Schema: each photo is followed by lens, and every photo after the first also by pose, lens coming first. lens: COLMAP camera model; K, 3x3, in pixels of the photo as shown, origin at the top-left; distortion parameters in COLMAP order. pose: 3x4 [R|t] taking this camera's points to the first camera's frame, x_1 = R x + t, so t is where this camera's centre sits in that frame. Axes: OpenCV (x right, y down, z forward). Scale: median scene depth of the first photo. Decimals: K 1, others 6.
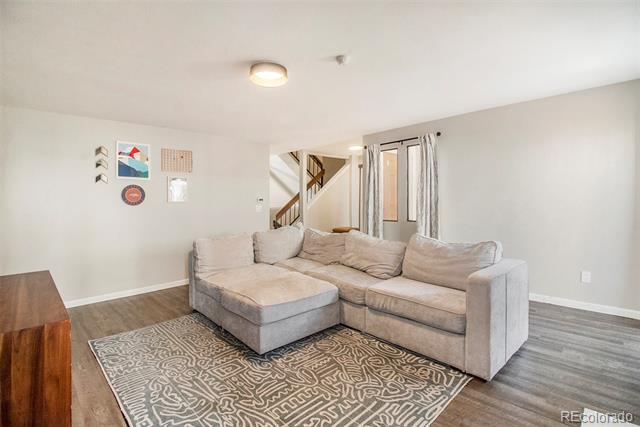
lens RADIAL K [[302.9, 0, 323.7], [0, 302.9, 210.9], [0, 0, 1]] dist [-0.004723, -0.002479]
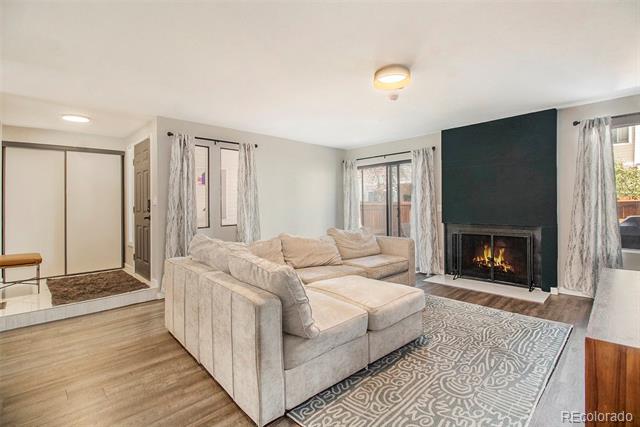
lens RADIAL K [[302.9, 0, 323.7], [0, 302.9, 207.3], [0, 0, 1]] dist [-0.004723, -0.002479]
pose [[0.000696, 0.008546, 0.999963, -1.422563], [0.035361, 0.999338, -0.008565, -0.002128], [-0.999374, 0.035366, 0.000394, 1.432837]]
